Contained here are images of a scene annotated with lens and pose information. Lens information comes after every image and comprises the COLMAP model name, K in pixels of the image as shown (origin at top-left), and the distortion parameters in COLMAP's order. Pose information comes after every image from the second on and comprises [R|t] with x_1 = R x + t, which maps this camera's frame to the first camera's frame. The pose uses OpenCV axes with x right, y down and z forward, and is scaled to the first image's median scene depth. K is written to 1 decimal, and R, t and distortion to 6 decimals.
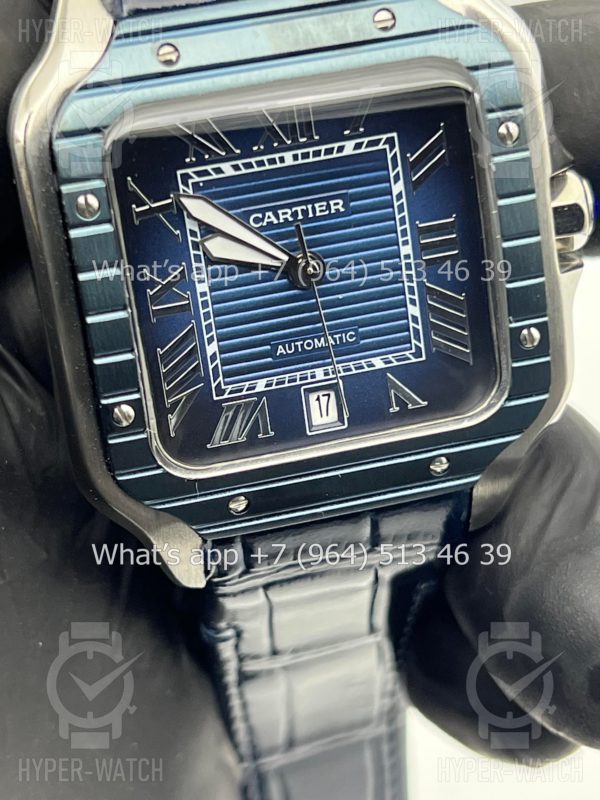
lens RADIAL K [[1890.8, 0, 280.5], [0, 1890.8, 402.8], [0, 0, 1]] dist [0.225013, -0.948386]
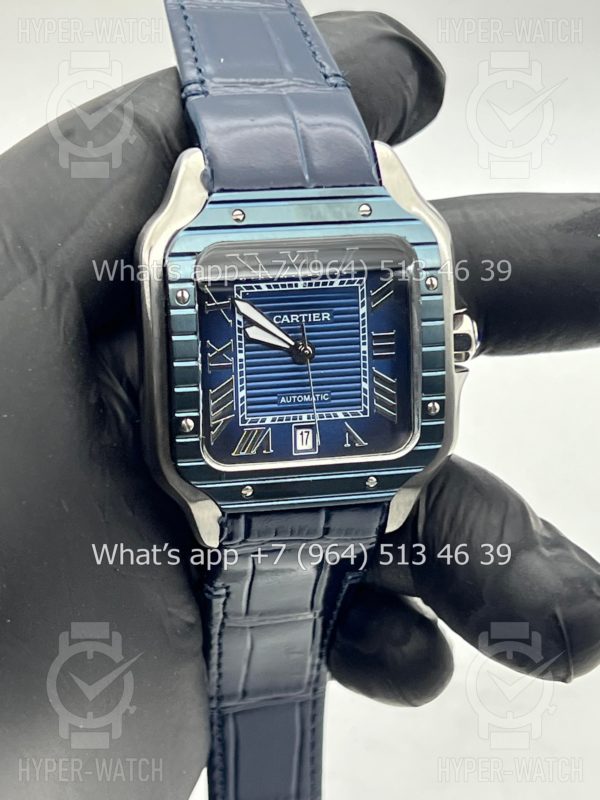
lens RADIAL K [[1890.8, 0, 280.5], [0, 1890.8, 402.8], [0, 0, 1]] dist [0.225013, -0.948386]
pose [[0.993130, 0.104236, 0.053184, -0.089568], [-0.096930, 0.987388, -0.125178, 0.181211], [-0.065561, 0.119162, 0.990708, -0.628582]]
